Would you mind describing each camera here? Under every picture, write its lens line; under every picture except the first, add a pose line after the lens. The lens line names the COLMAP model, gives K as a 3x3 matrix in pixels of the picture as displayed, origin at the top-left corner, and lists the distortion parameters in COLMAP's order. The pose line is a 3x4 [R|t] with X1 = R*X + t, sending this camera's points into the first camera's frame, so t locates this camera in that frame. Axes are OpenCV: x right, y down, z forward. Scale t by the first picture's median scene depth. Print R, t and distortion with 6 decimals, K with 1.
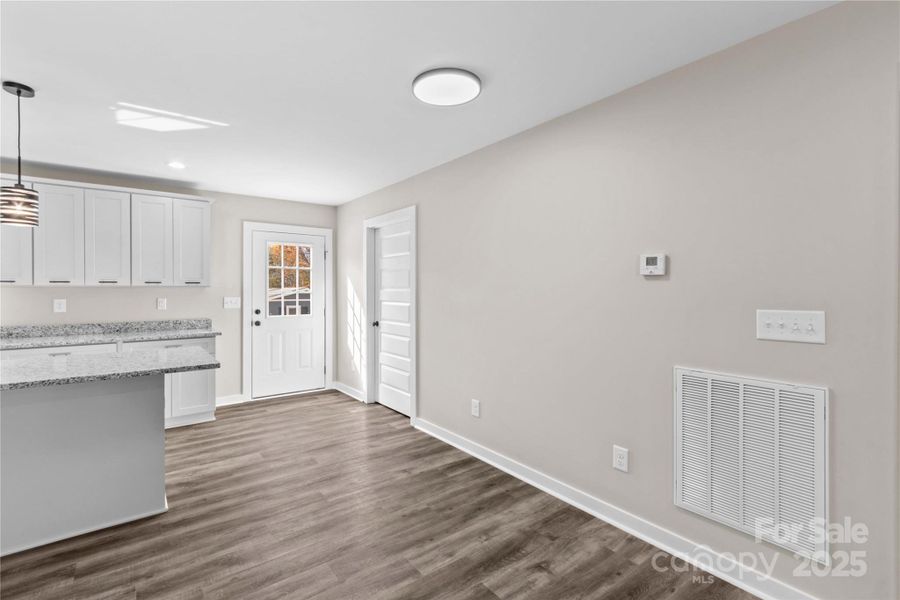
lens RADIAL K [[413.1, 0, 448.2], [0, 413.1, 294.0], [0, 0, 1]] dist [0.000345, -0.000275]
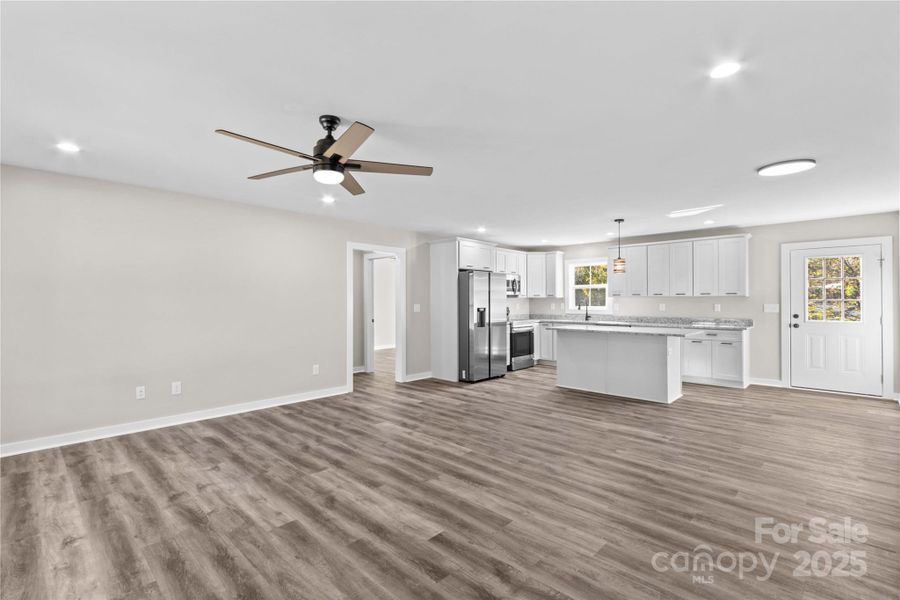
lens RADIAL K [[420.4, 0, 412.3], [0, 420.4, 299.9], [0, 0, 1]] dist [0.003956, 0.000010]
pose [[0.113654, -0.001683, -0.993519, 0.670910], [-0.010598, 0.999940, -0.002907, 0.010974], [0.993464, 0.010860, 0.113630, -0.276454]]
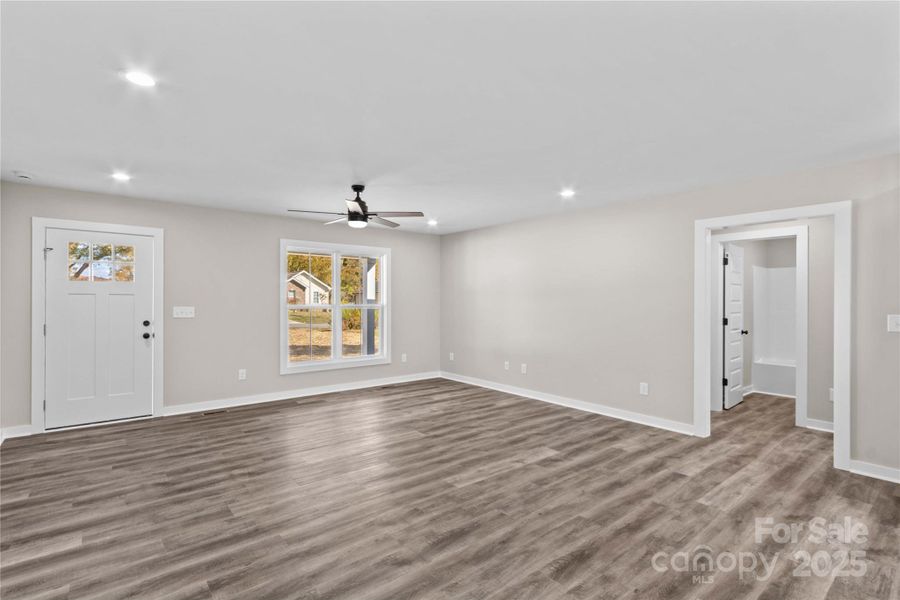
lens RADIAL K [[426.2, 0, 436.1], [0, 426.2, 297.9], [0, 0, 1]] dist [0.017484, 0.000100]
pose [[-0.999817, -0.003892, -0.018711, -0.031148], [-0.004037, 0.999962, 0.007706, -0.008889], [0.018681, 0.007781, -0.999795, 0.564704]]
